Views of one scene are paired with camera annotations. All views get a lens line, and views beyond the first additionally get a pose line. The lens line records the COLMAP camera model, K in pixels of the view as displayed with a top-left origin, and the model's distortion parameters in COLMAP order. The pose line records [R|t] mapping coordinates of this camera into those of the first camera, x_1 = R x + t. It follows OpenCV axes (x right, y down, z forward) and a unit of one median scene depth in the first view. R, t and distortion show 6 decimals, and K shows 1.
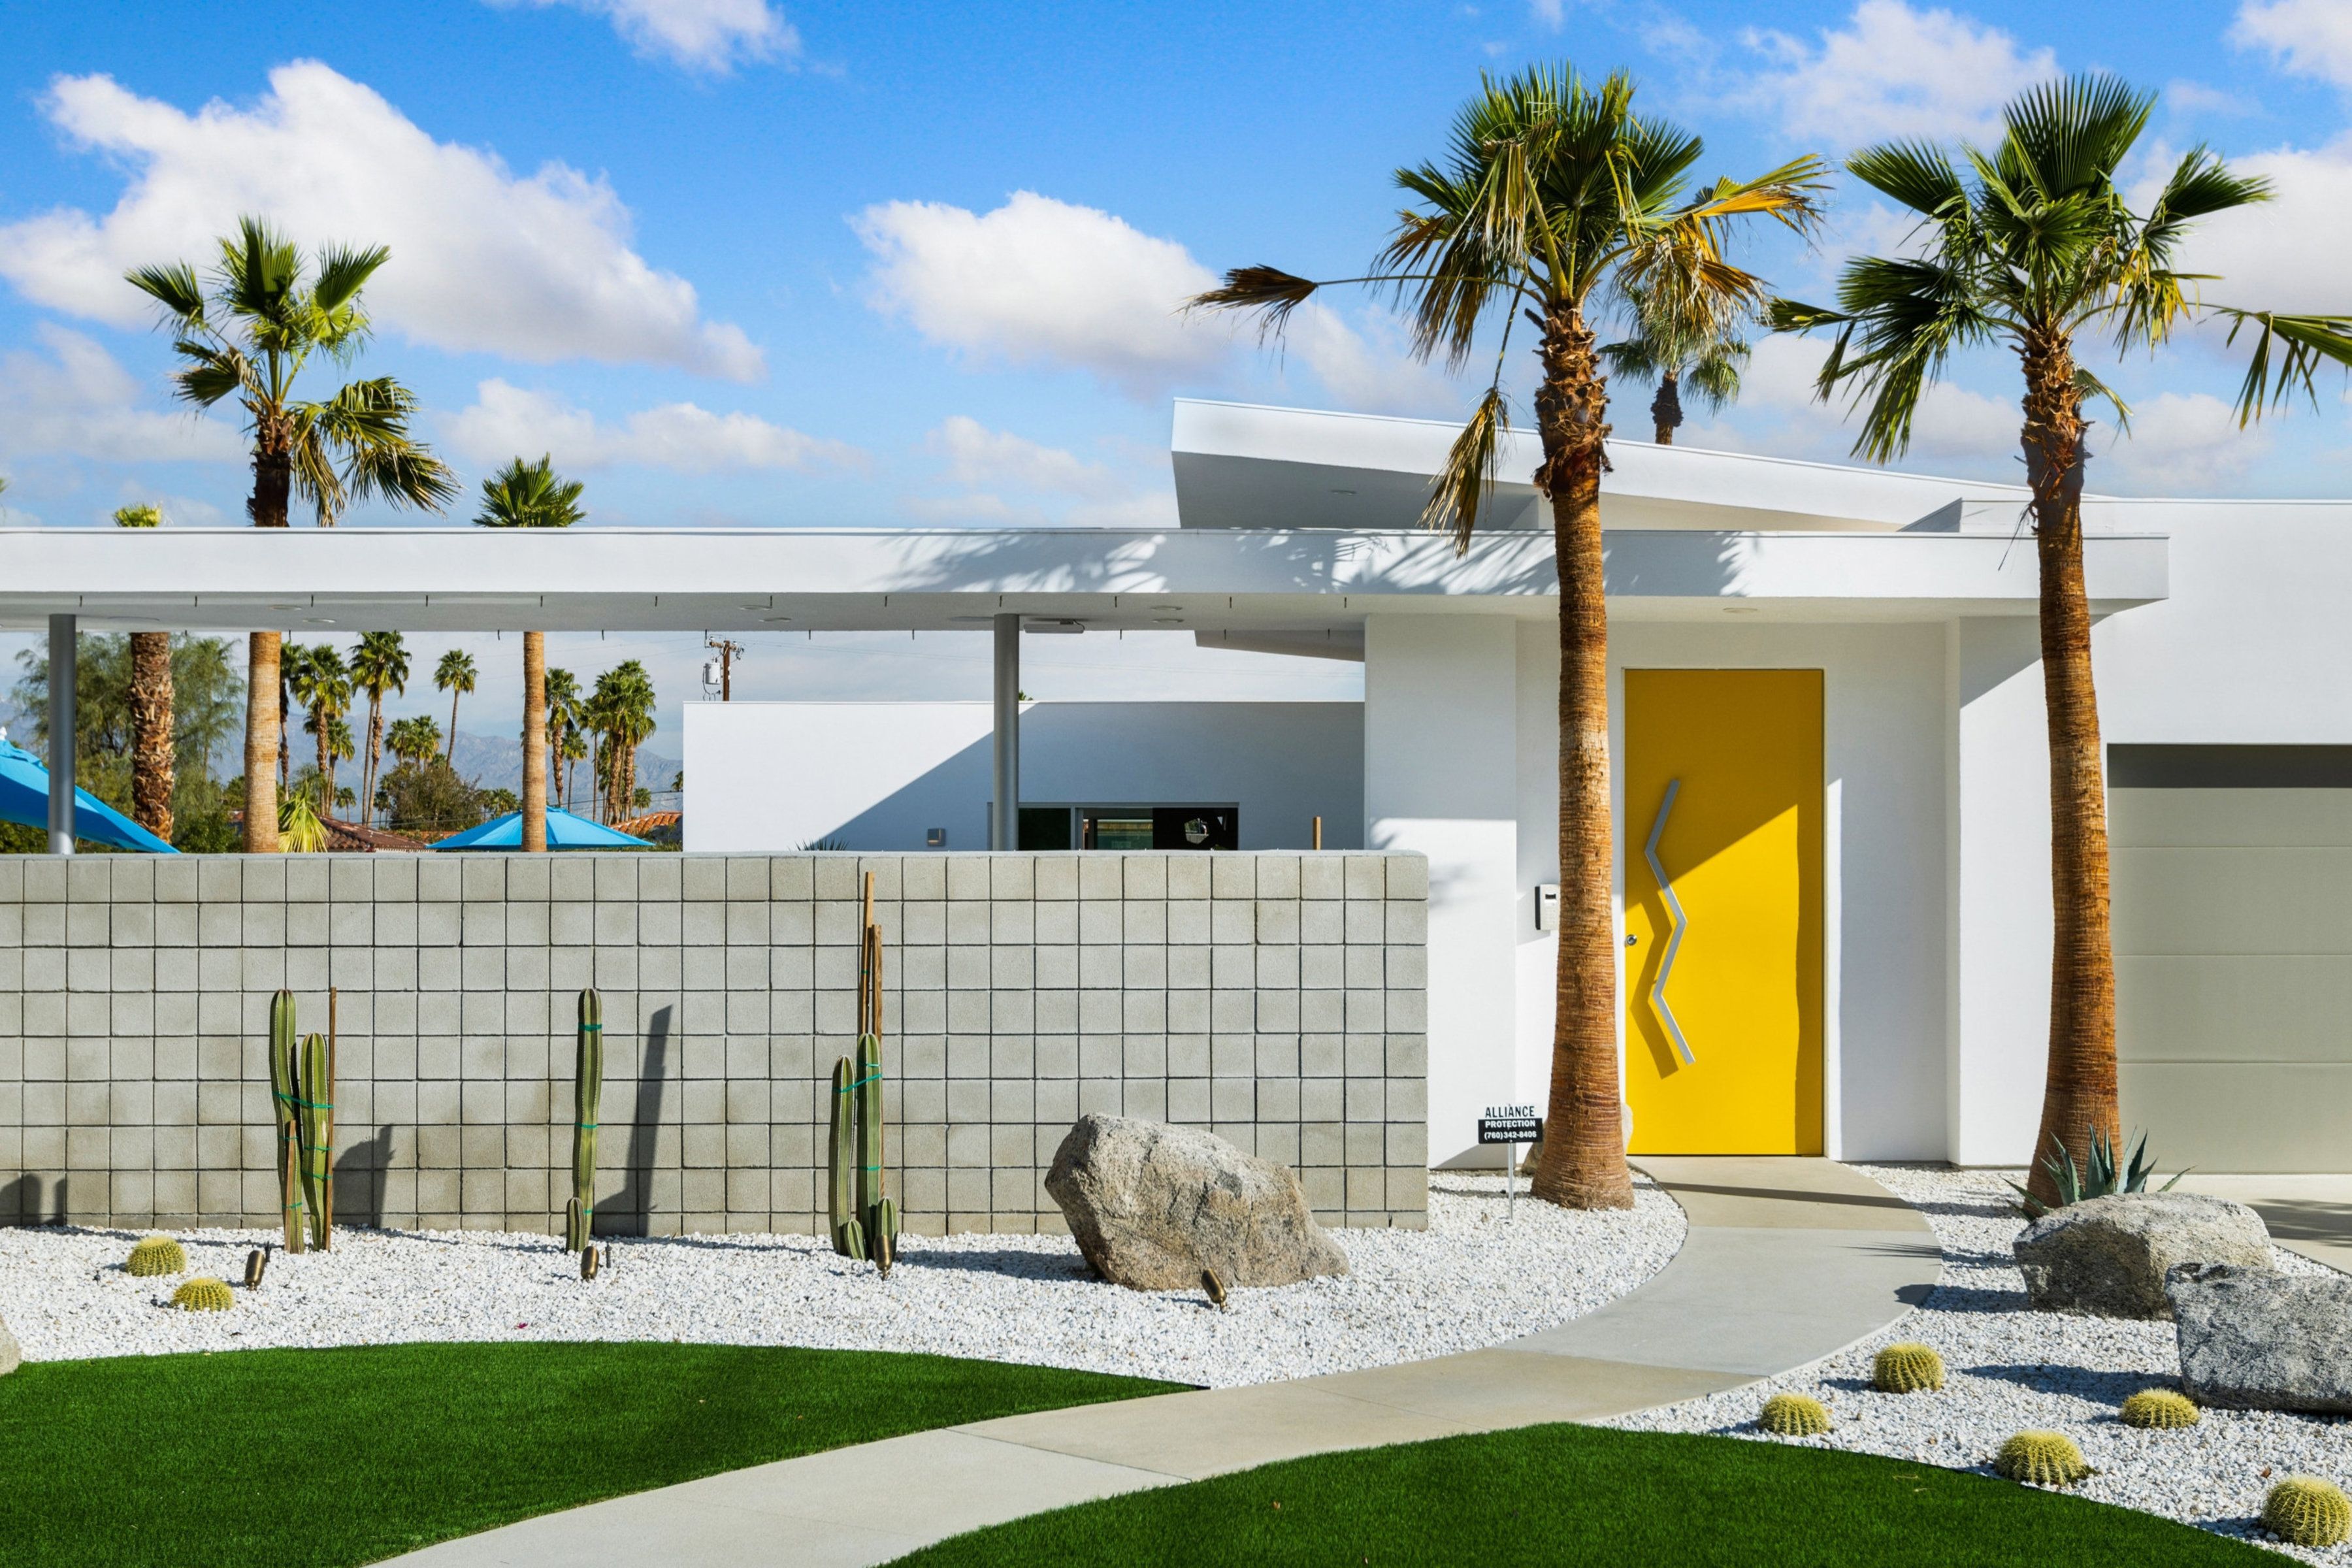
lens RADIAL K [[2179.7, 0, 1147.7], [0, 2179.7, 750.4], [0, 0, 1]] dist [-0.000665, -0.007839]
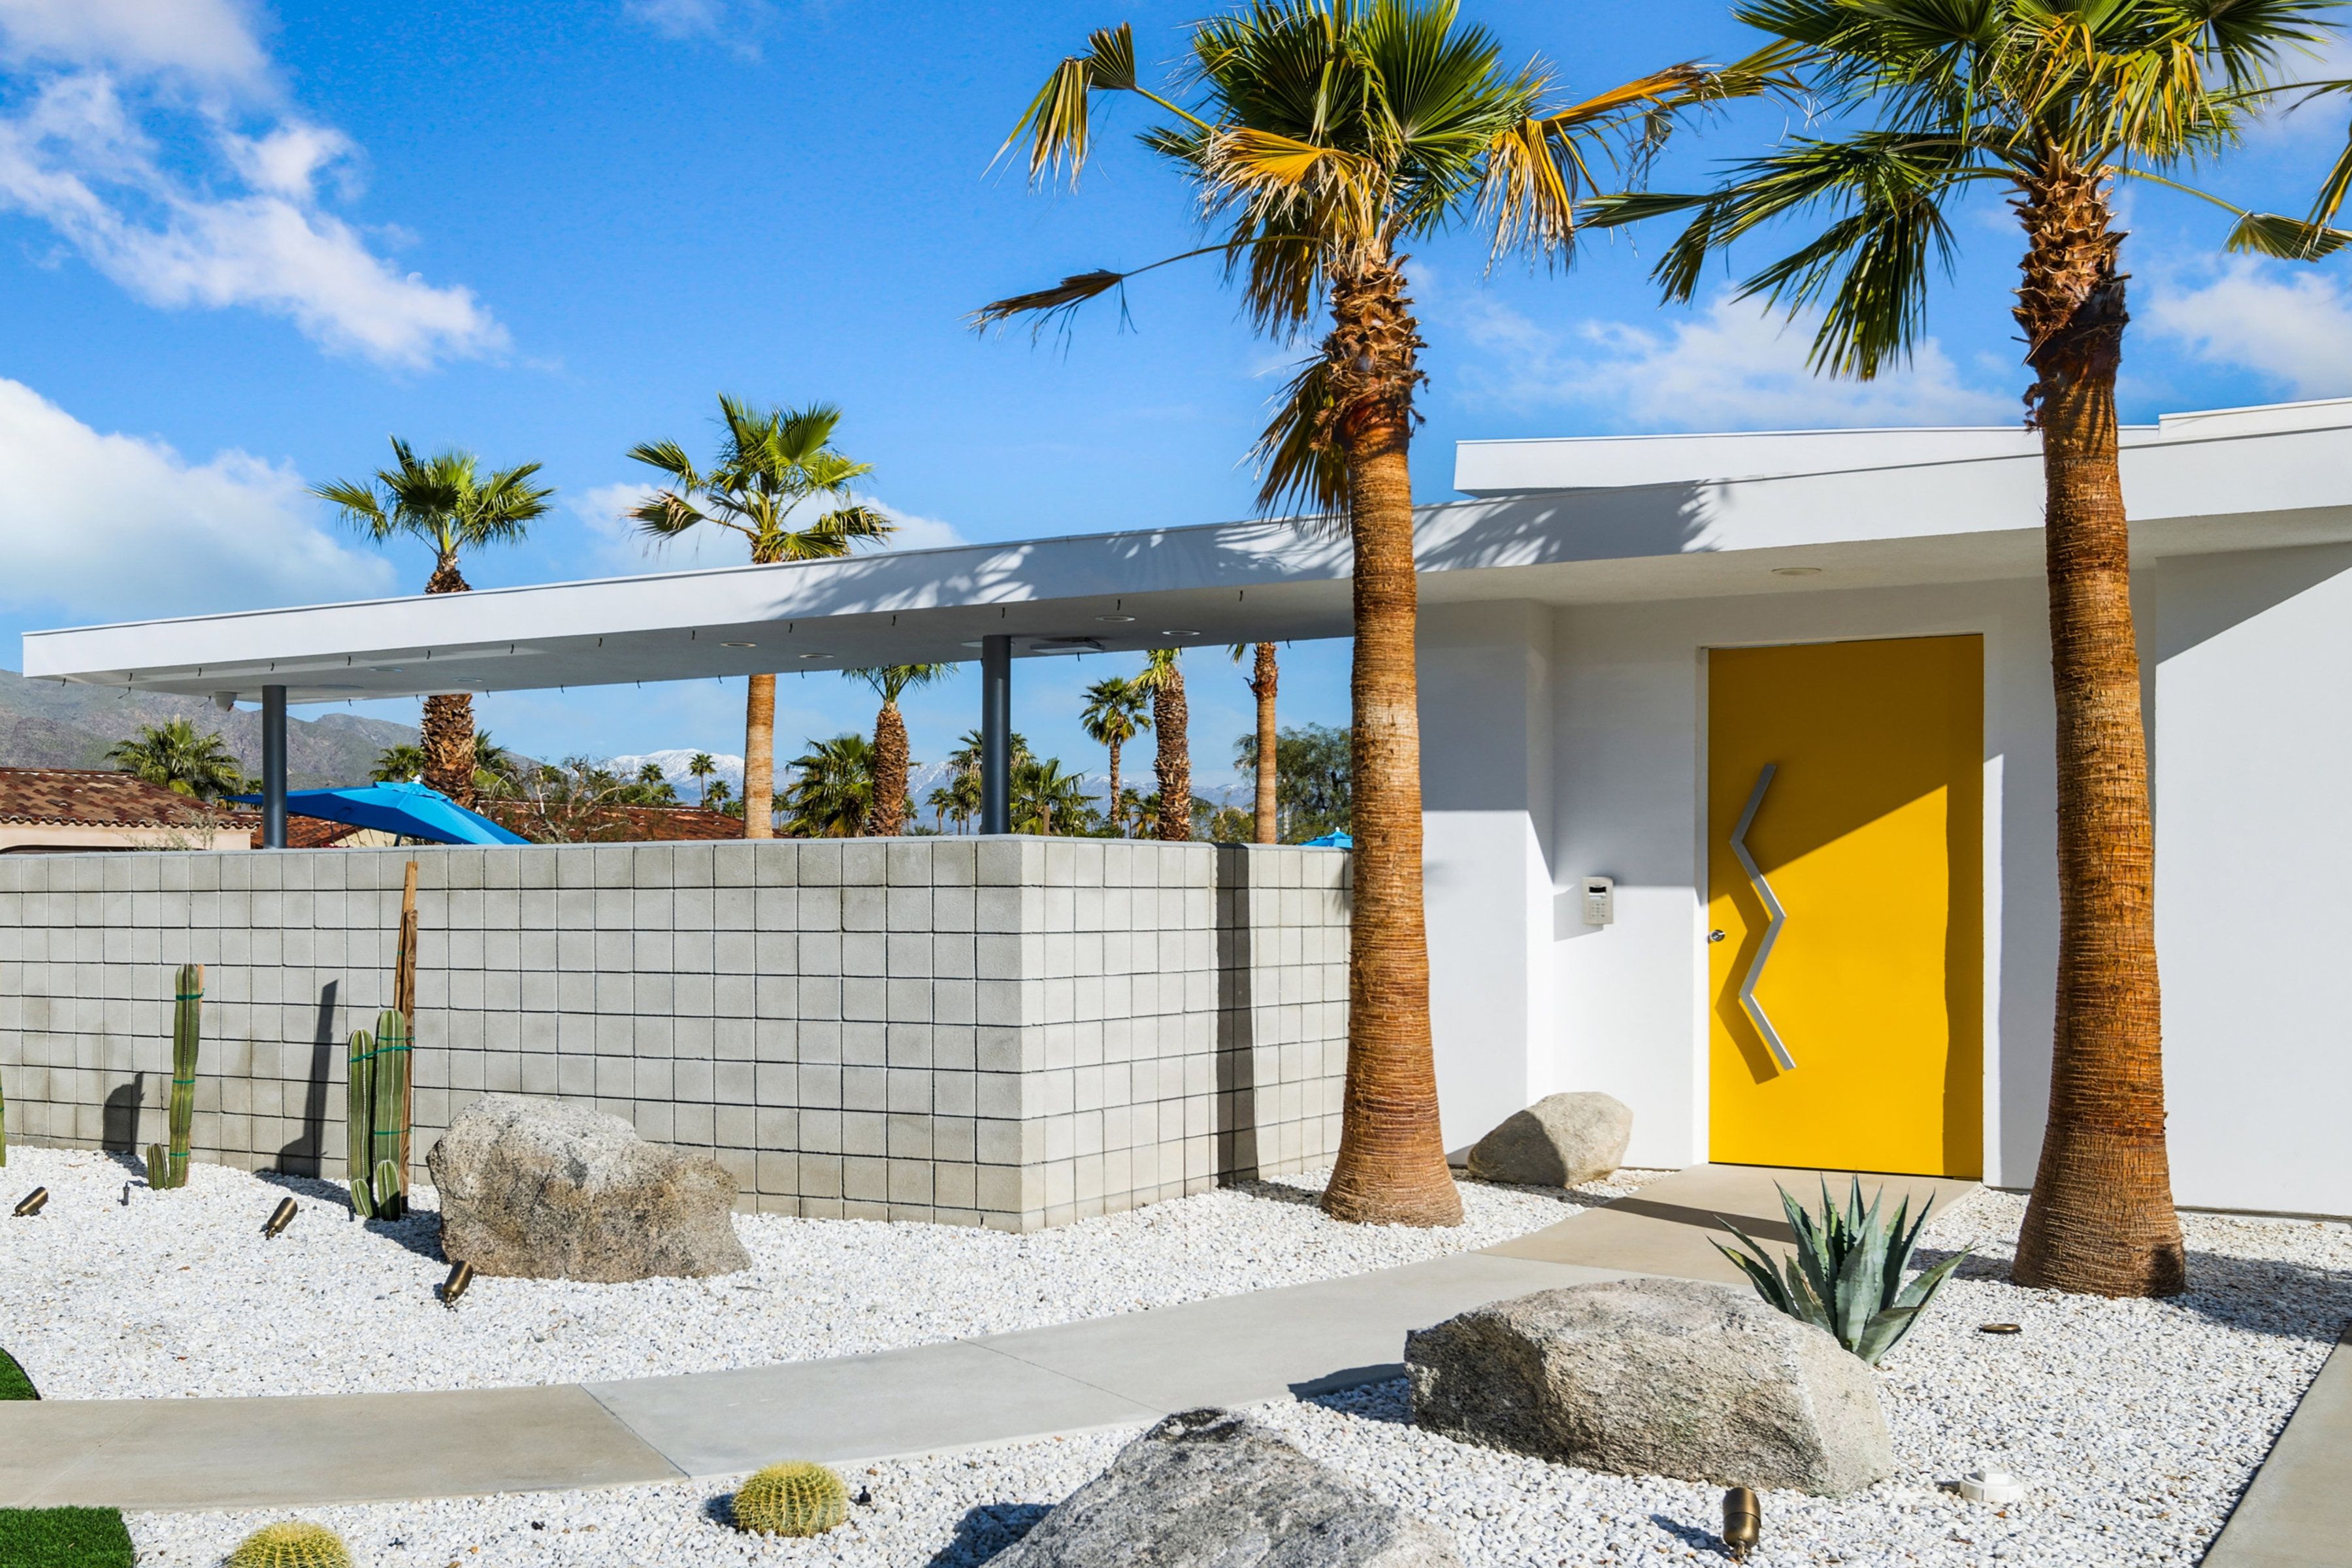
lens RADIAL K [[1608.8, 0, 1171.9], [0, 1608.8, 832.8], [0, 0, 1]] dist [0.006434, 0.000690]
pose [[0.879325, -0.022649, -0.475682, 0.529728], [0.033202, 0.999353, 0.013793, 0.038525], [0.475062, -0.027923, 0.879509, 0.423325]]
